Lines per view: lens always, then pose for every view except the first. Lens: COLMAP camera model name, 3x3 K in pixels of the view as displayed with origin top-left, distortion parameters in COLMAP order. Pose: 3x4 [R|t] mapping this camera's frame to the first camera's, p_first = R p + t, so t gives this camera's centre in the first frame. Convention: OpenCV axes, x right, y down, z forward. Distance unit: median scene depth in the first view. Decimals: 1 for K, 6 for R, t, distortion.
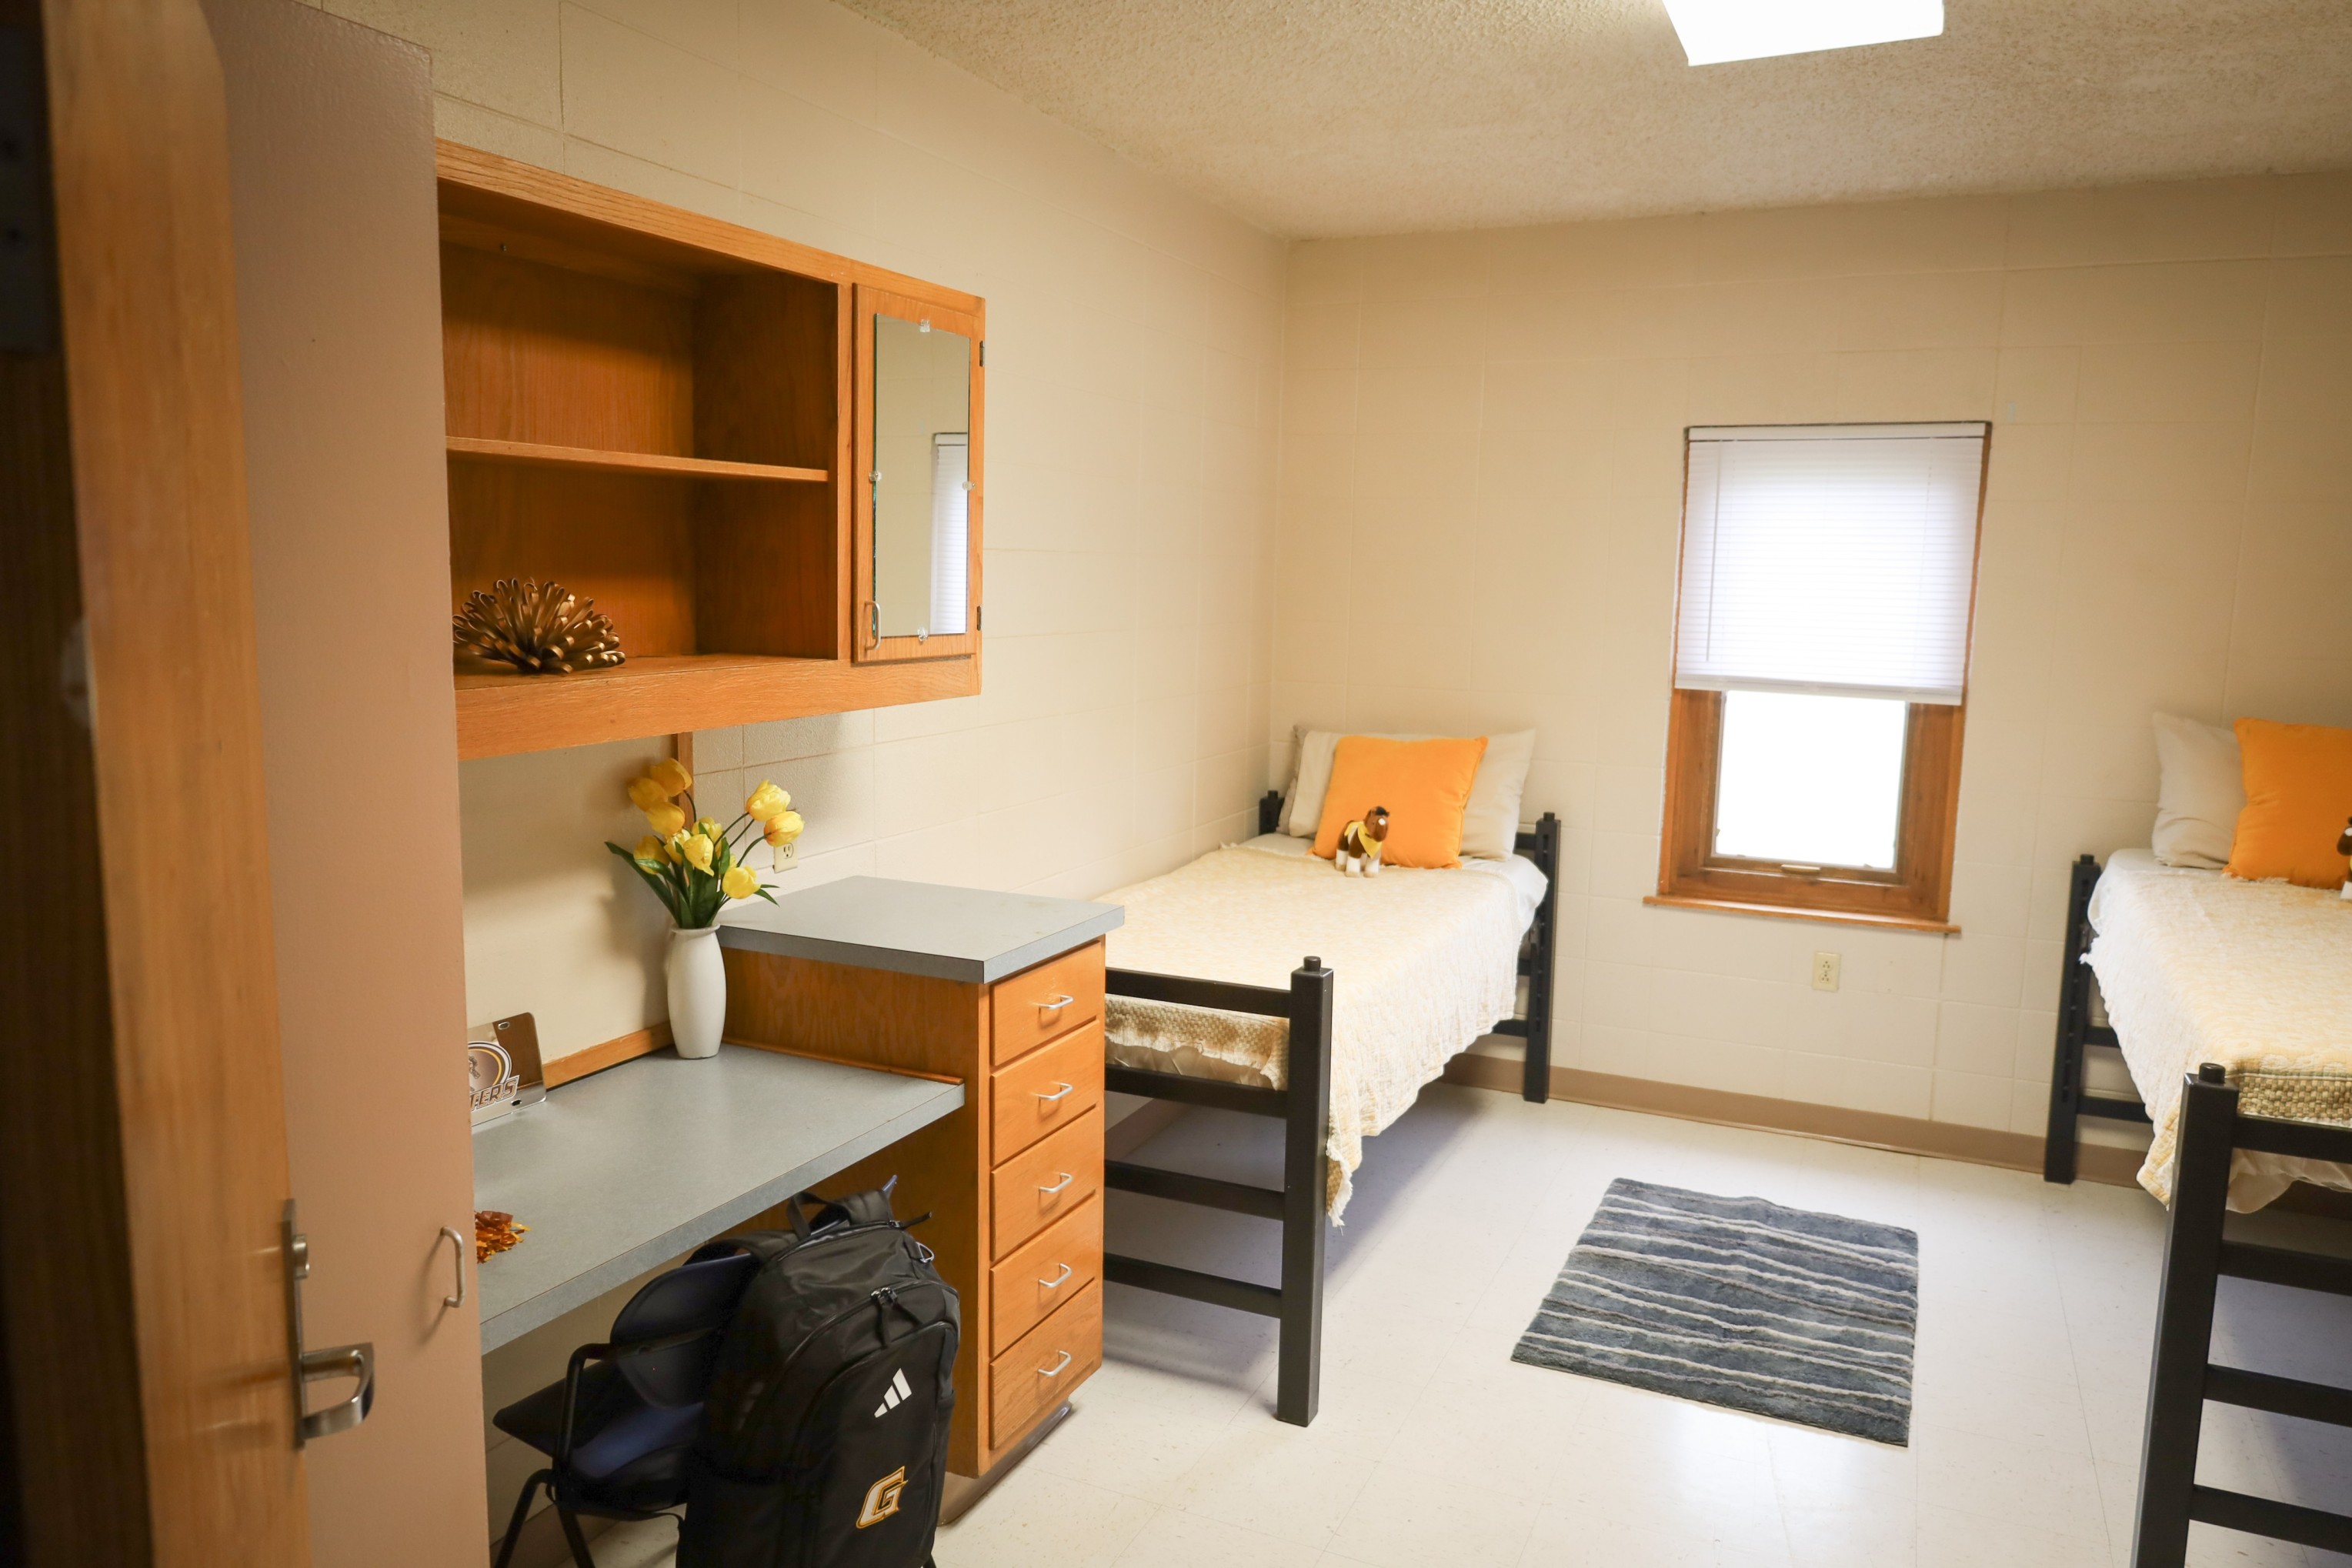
lens RADIAL K [[1587.0, 0, 1183.1], [0, 1587.0, 781.5], [0, 0, 1]] dist [-0.033017, 0.012180]
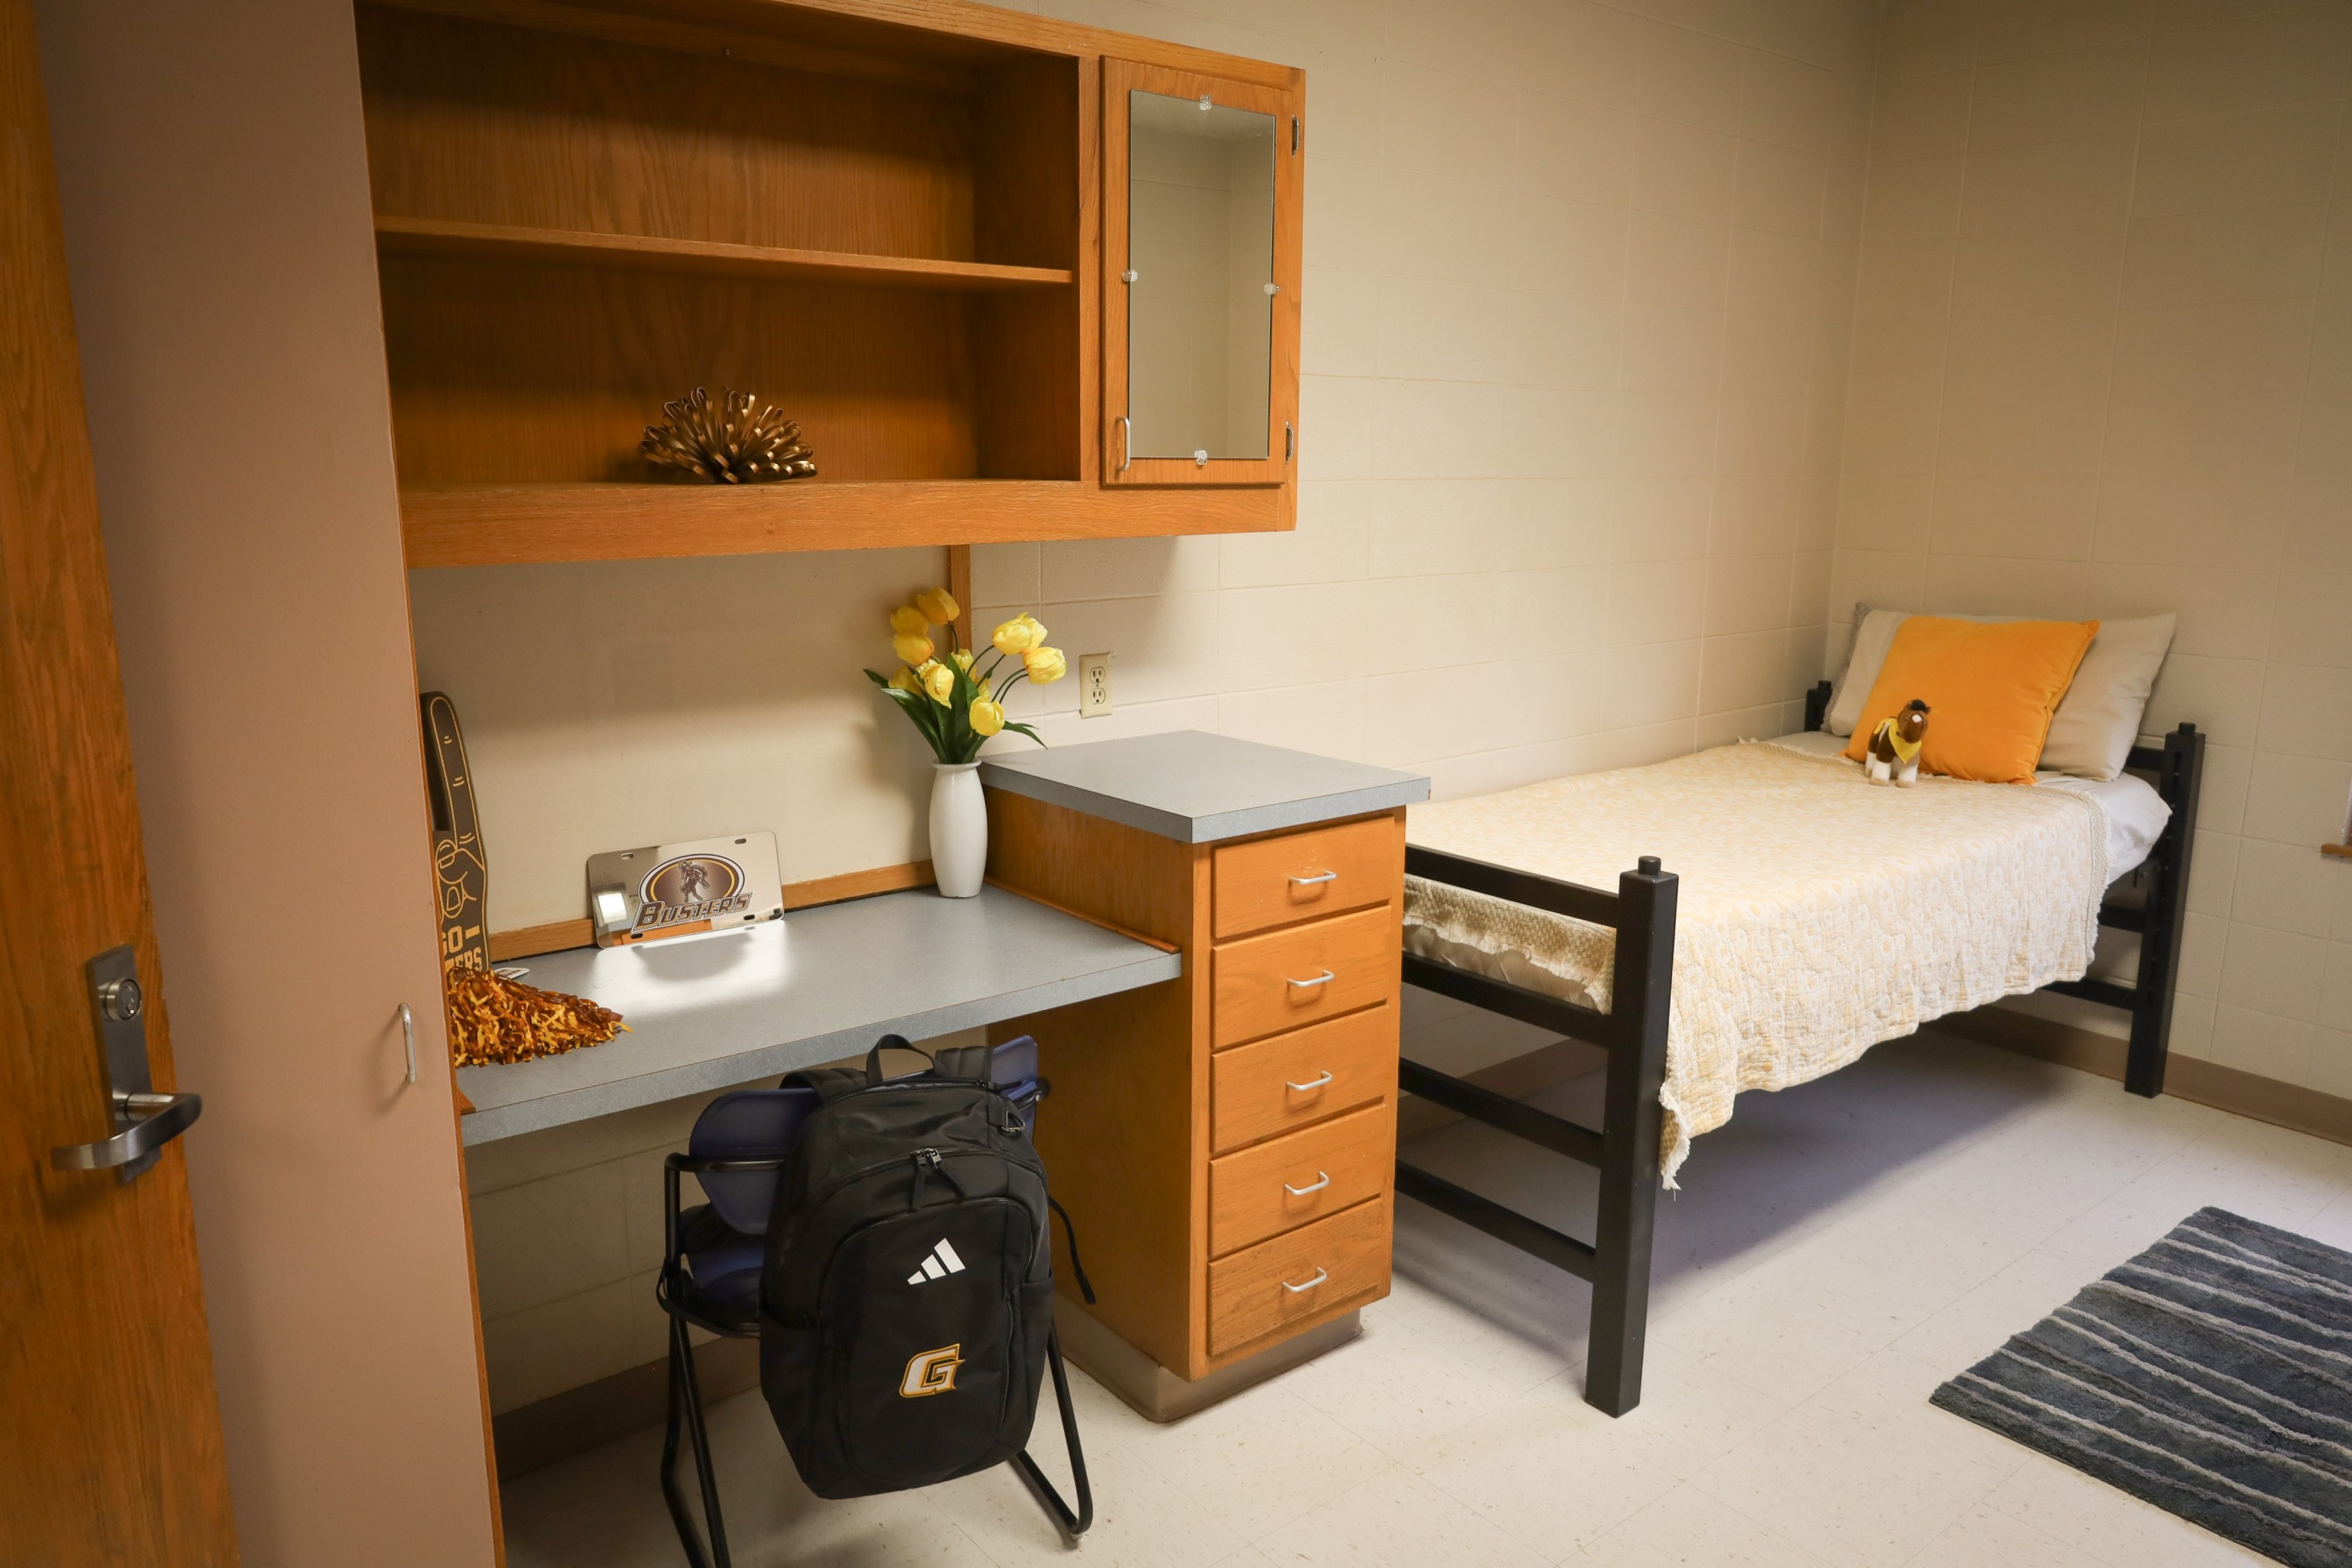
lens RADIAL K [[1587.0, 0, 1171.1], [0, 1587.0, 790.5], [0, 0, 1]] dist [-0.033017, 0.012180]
pose [[0.891154, 0.074250, -0.447584, 0.224229], [-0.044163, 0.996029, 0.077301, 0.025174], [0.451546, -0.049121, 0.890895, 0.174381]]
